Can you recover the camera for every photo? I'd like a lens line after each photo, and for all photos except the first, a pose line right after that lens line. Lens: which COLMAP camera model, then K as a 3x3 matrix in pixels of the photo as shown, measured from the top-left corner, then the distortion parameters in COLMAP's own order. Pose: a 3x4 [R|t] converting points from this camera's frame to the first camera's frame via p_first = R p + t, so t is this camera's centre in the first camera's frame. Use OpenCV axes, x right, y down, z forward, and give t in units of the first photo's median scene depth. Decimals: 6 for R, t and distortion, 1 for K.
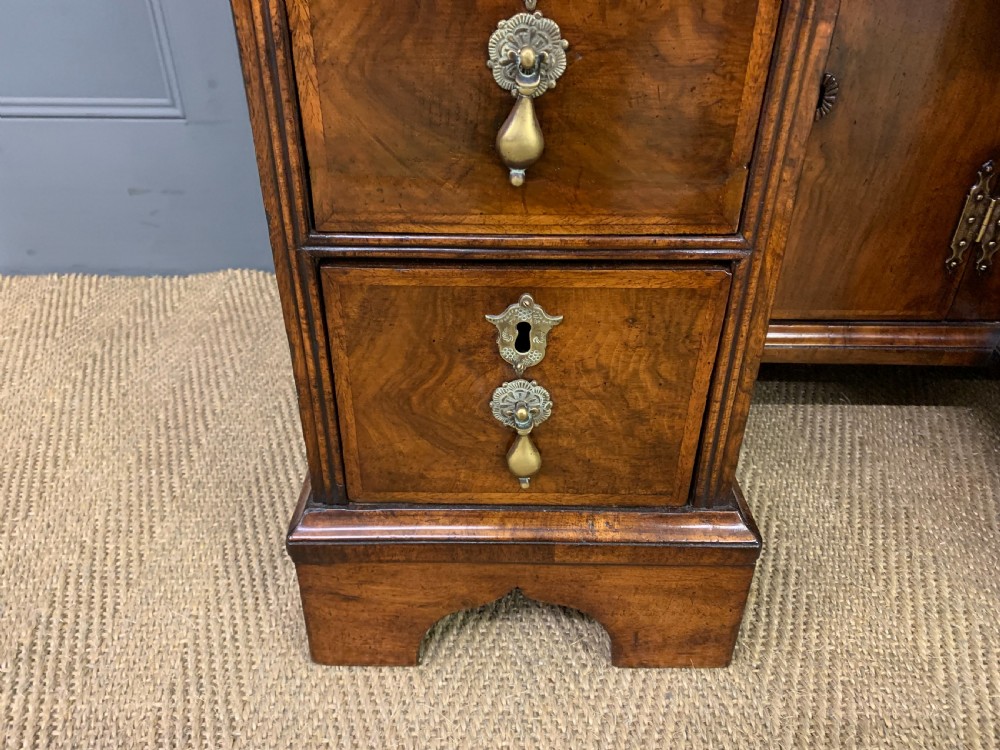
lens RADIAL K [[760.4, 0, 488.0], [0, 760.4, 379.4], [0, 0, 1]] dist [0.036167, -0.026428]
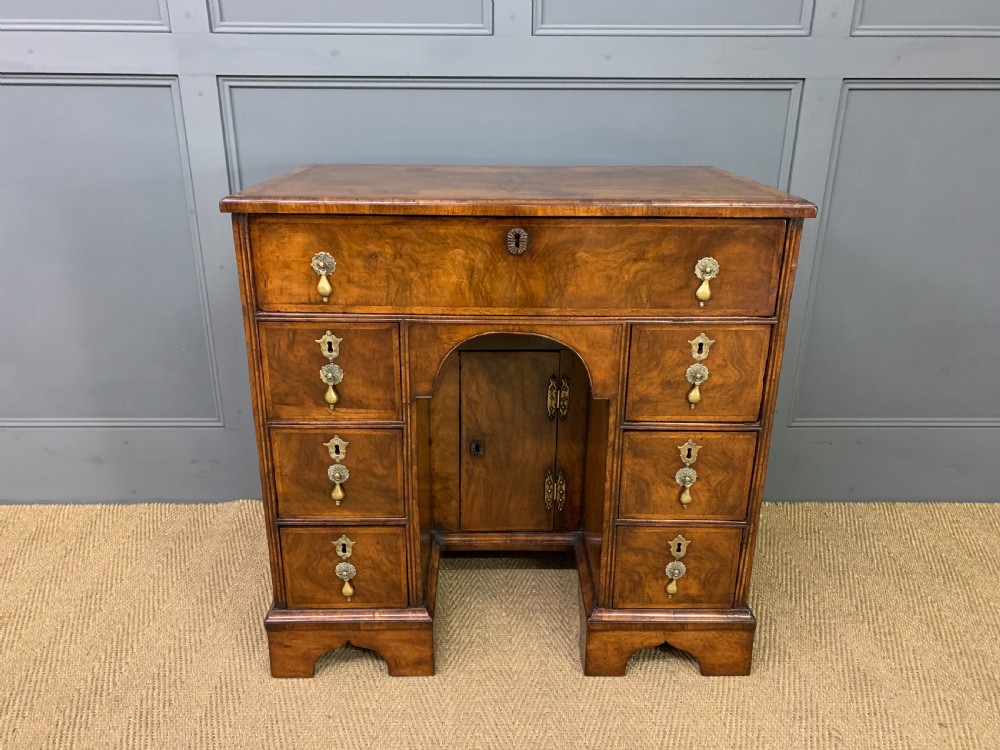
lens RADIAL K [[760.4, 0, 496.2], [0, 760.4, 375.9], [0, 0, 1]] dist [0.036167, -0.026428]
pose [[0.999635, -0.005315, 0.026505, 0.460193], [0.011015, 0.975477, -0.219824, -0.039430], [-0.024687, 0.220036, 0.975179, -1.742034]]
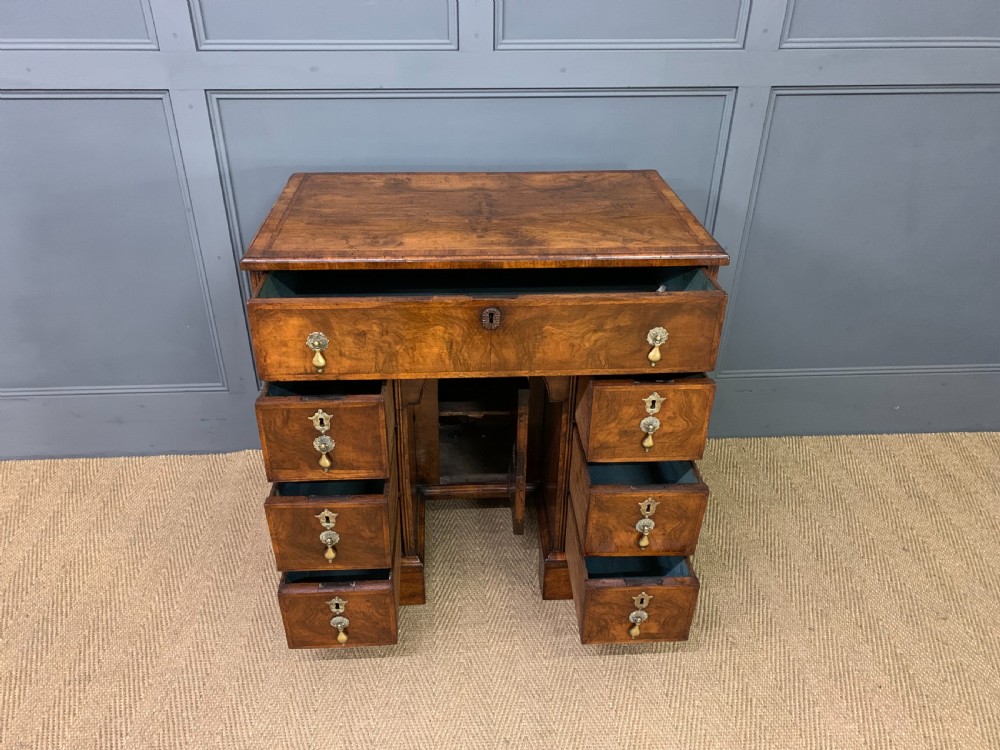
lens RADIAL K [[760.4, 0, 486.9], [0, 760.4, 378.8], [0, 0, 1]] dist [0.036167, -0.026428]
pose [[0.997321, -0.033154, 0.065203, 0.397425], [0.035762, 0.998589, -0.039250, -0.450498], [-0.063810, 0.041476, 0.997100, -2.317746]]
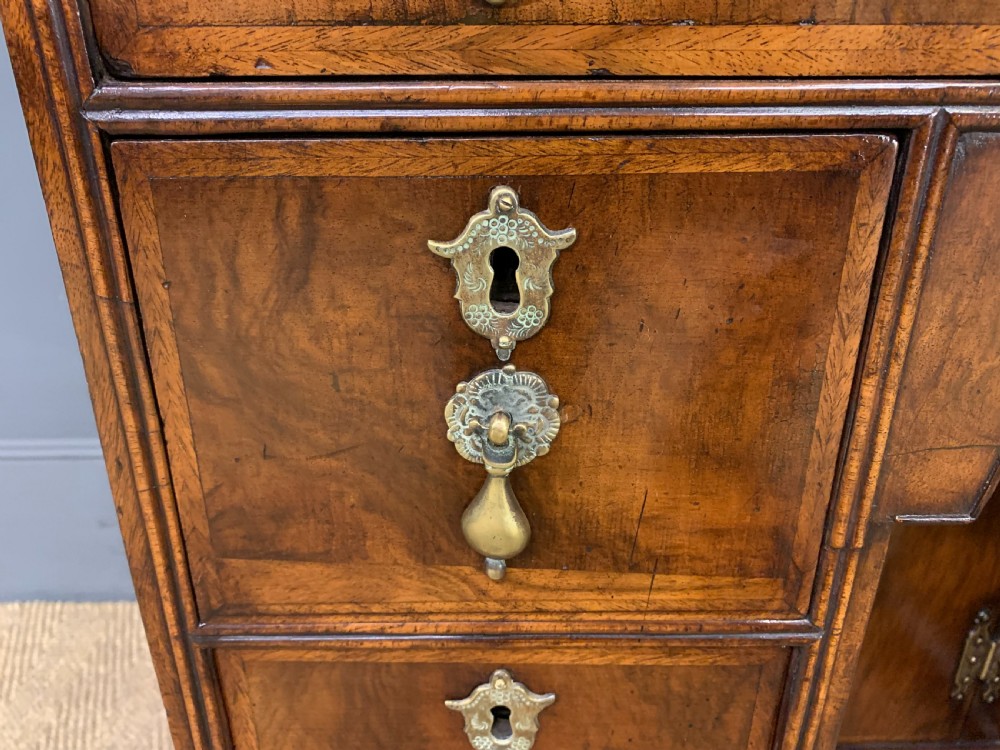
lens RADIAL K [[760.4, 0, 483.9], [0, 760.4, 368.3], [0, 0, 1]] dist [0.036167, -0.026428]
pose [[0.999772, -0.018727, 0.010296, 0.022196], [0.020153, 0.986482, -0.162624, -0.497045], [-0.007111, 0.162794, 0.986634, 0.004660]]
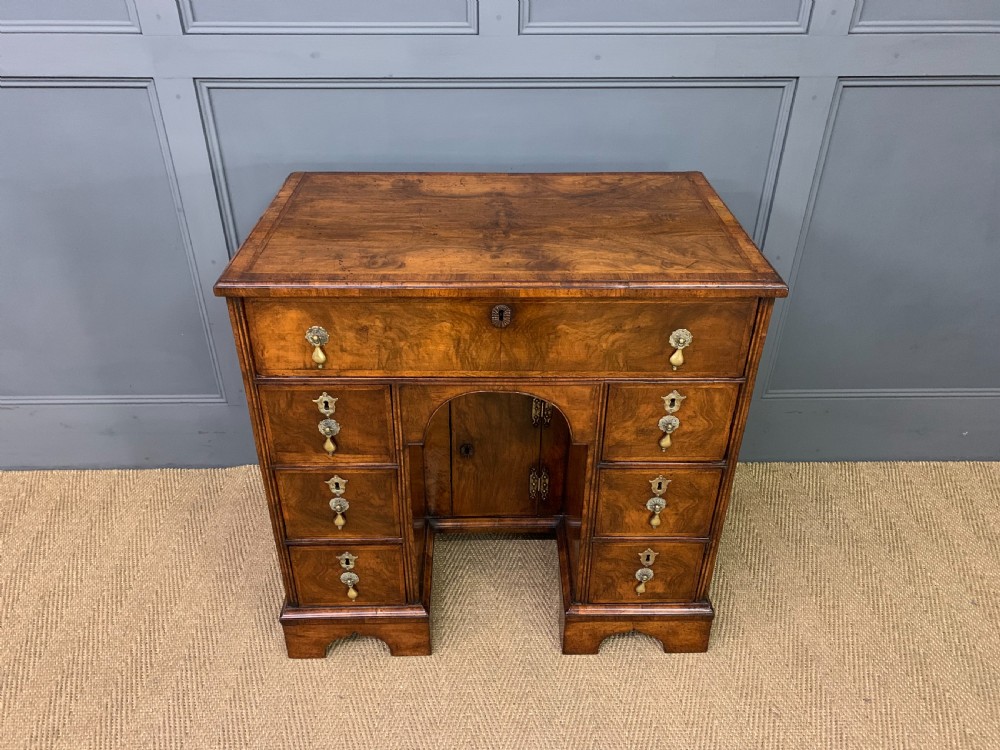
lens RADIAL K [[760.4, 0, 495.0], [0, 760.4, 368.9], [0, 0, 1]] dist [0.036167, -0.026428]
pose [[0.999417, -0.016034, 0.030145, 0.489745], [0.016499, 0.999748, -0.015212, -0.678865], [-0.029894, 0.015700, 0.999430, -1.970814]]
